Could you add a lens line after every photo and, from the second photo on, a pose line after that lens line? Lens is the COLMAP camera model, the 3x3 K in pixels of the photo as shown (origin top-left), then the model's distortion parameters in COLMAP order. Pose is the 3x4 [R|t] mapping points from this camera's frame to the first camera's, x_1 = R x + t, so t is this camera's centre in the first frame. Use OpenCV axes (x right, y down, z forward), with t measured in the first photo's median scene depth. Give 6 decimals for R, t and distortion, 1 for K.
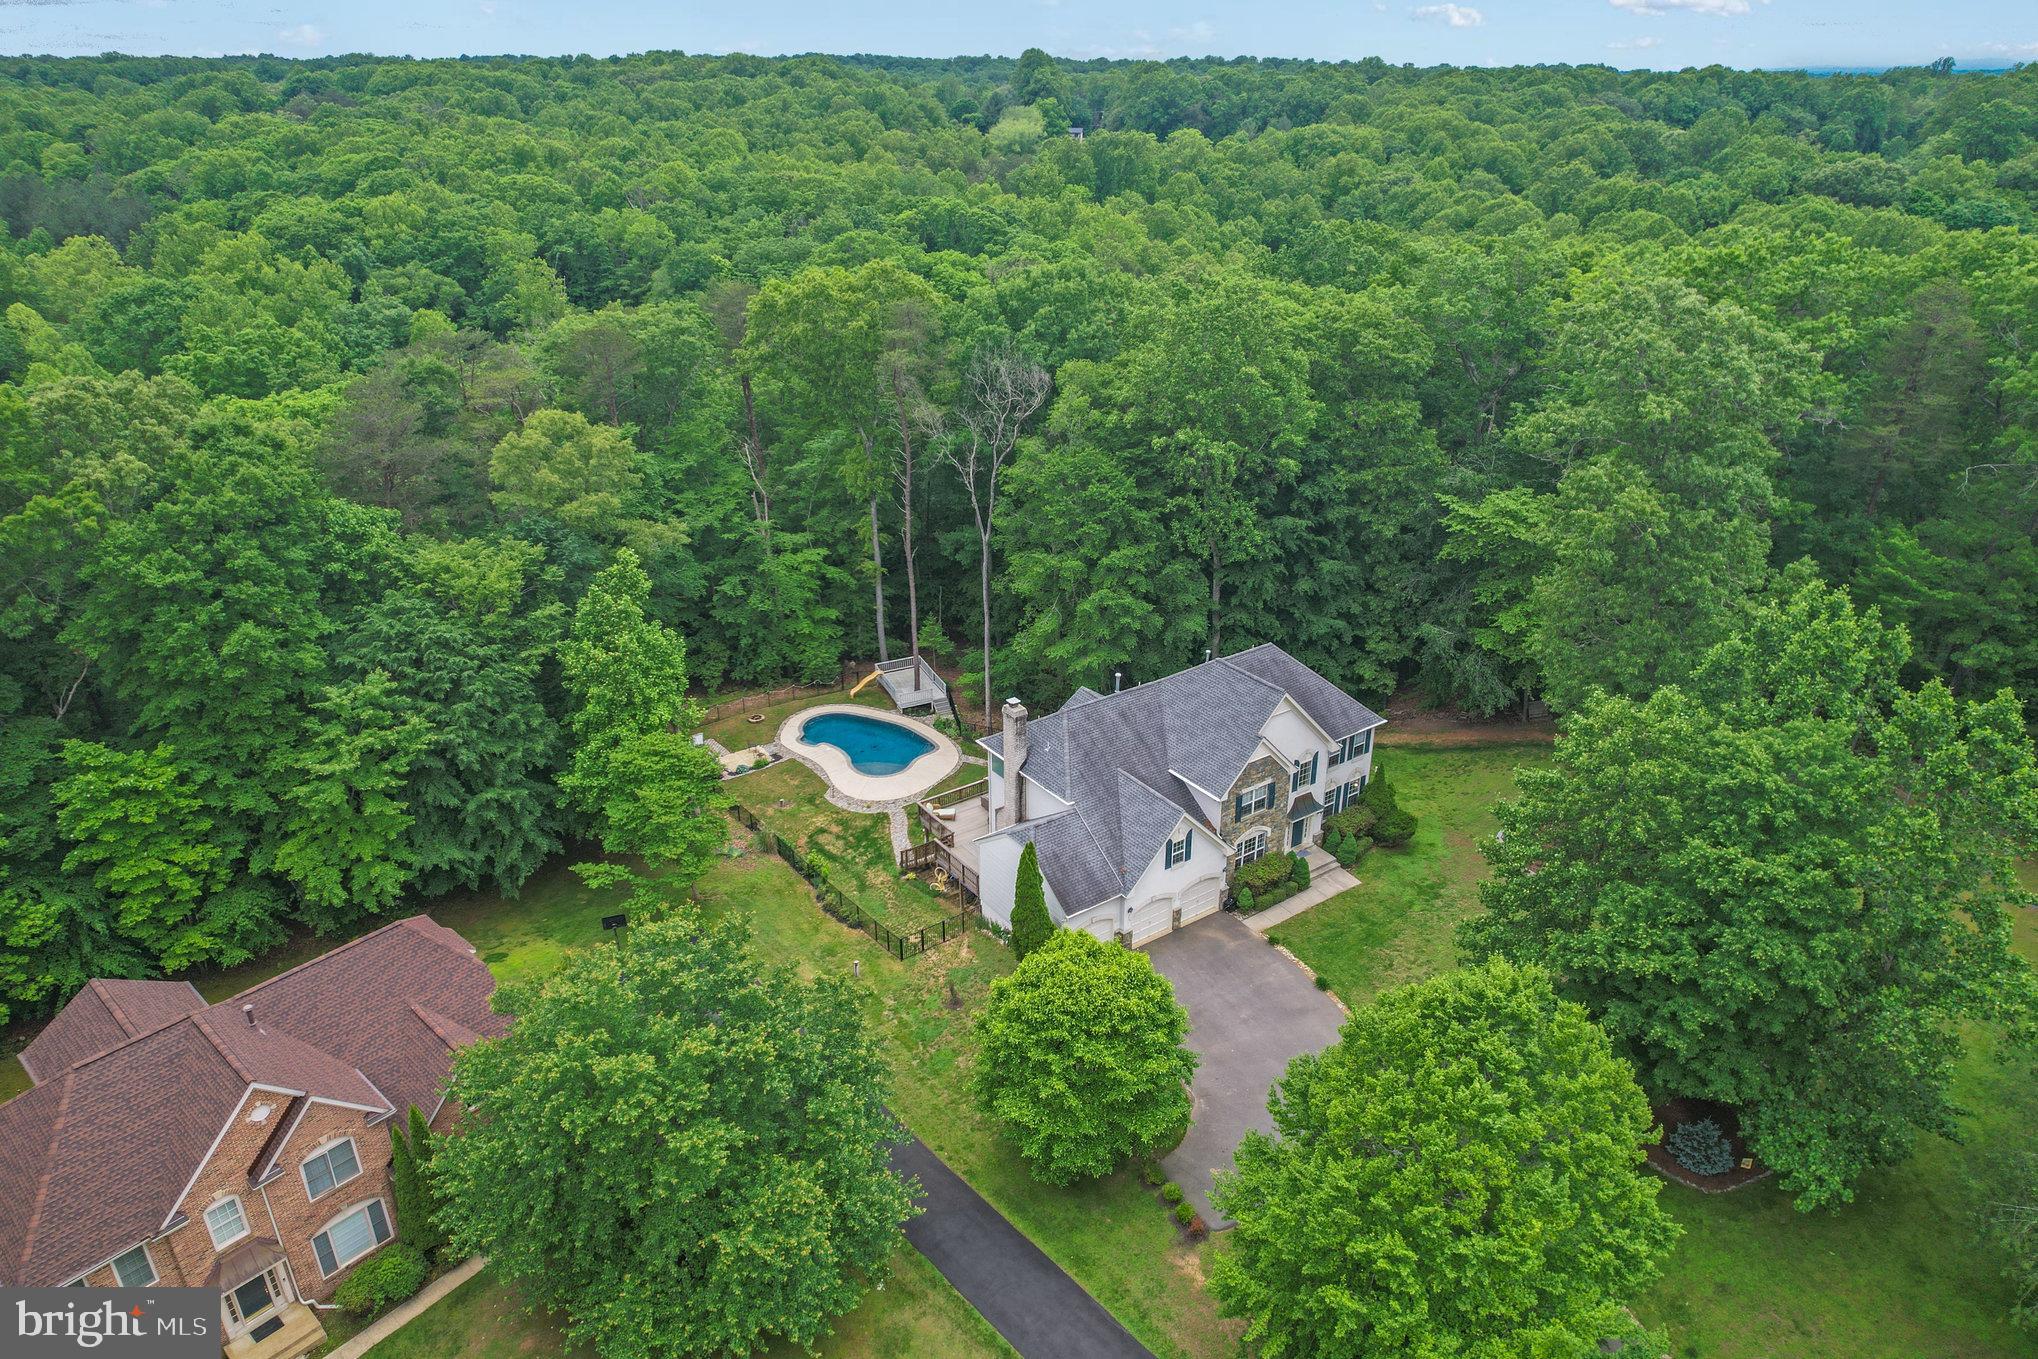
lens RADIAL K [[1297.6, 0, 1019.0], [0, 1297.6, 679.5], [0, 0, 1]] dist [-0.091619, 0.080202]
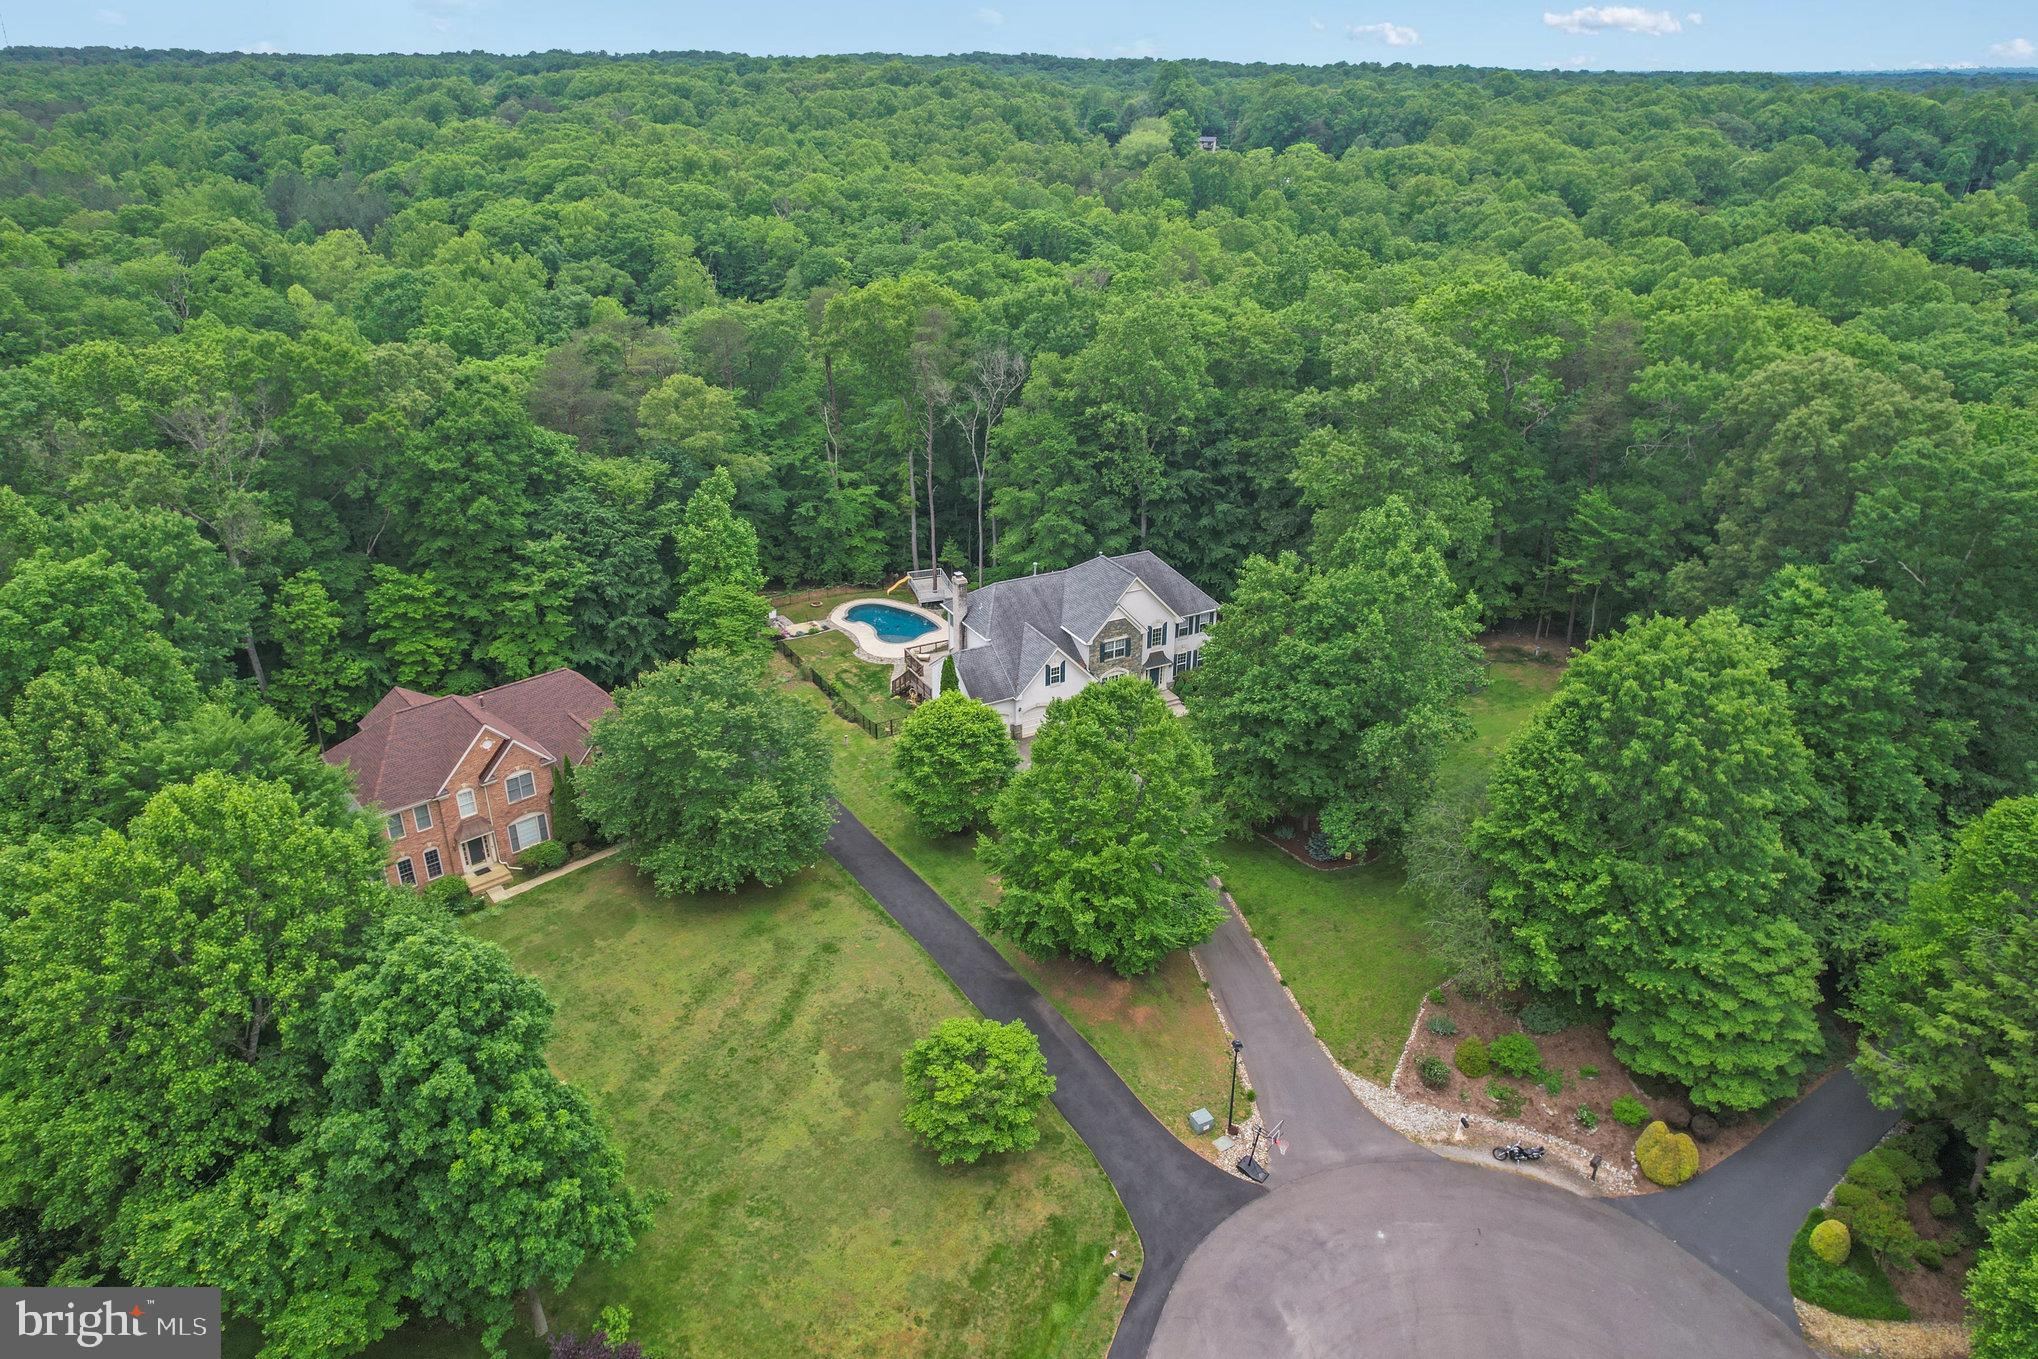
lens RADIAL K [[1295.1, 0, 1024.4], [0, 1295.1, 671.5], [0, 0, 1]] dist [-0.078020, 0.064752]
pose [[0.992847, 0.057812, -0.104460, 0.187228], [-0.057965, 0.998317, 0.001574, 0.098017], [0.104375, 0.004492, 0.994528, -0.396865]]
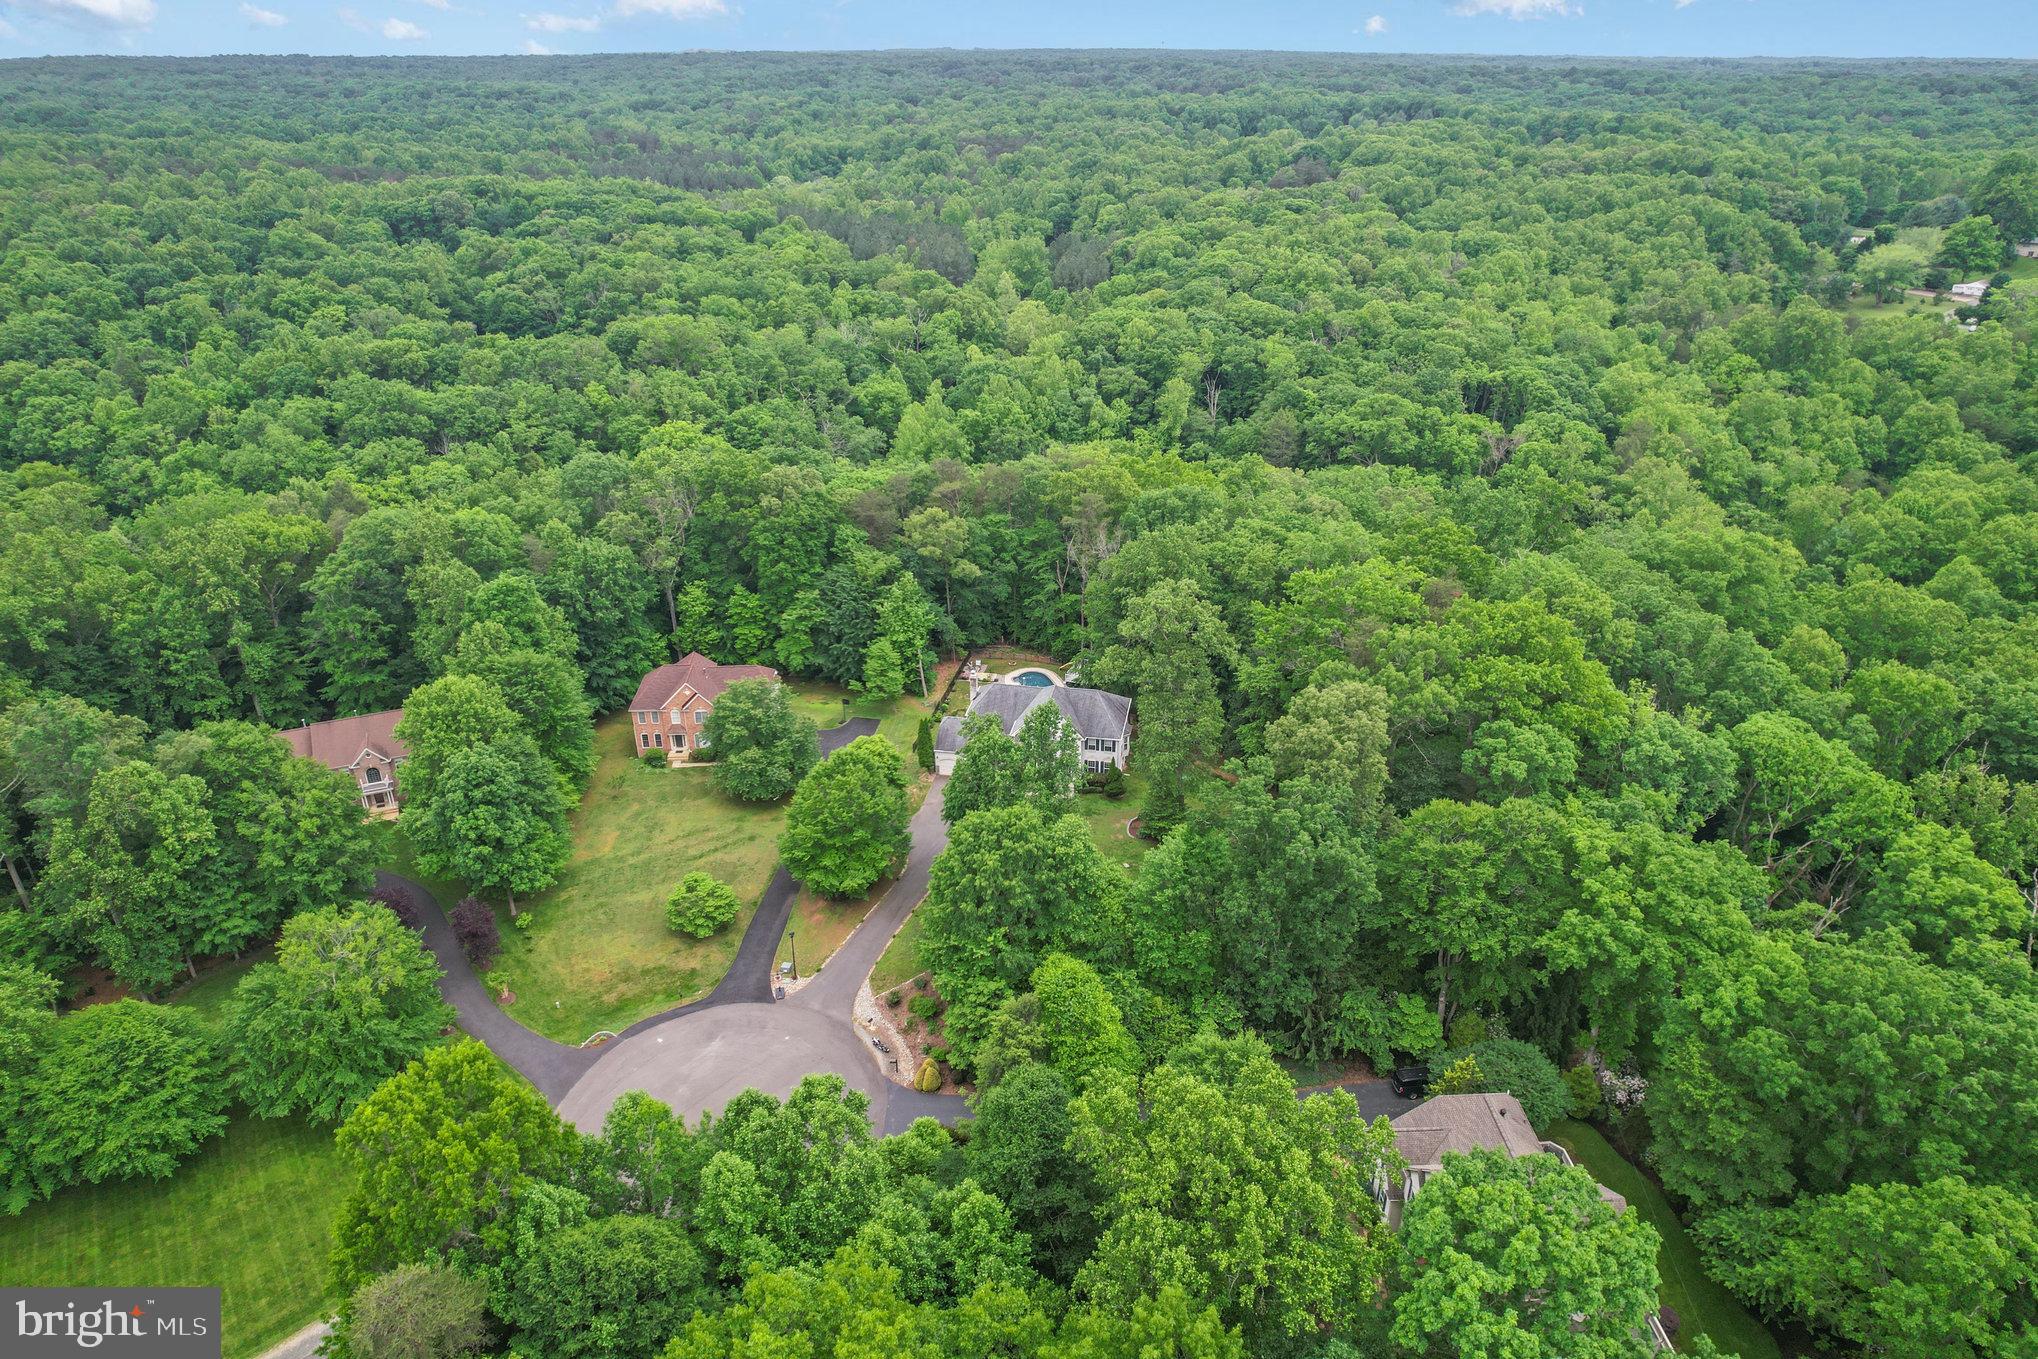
lens RADIAL K [[1297.6, 0, 1019.0], [0, 1297.6, 679.5], [0, 0, 1]] dist [-0.091619, 0.080202]
pose [[0.701493, 0.314622, -0.639468, 1.304291], [-0.303412, 0.943744, 0.131486, -0.254963], [0.644863, 0.101786, 0.757490, -0.654522]]
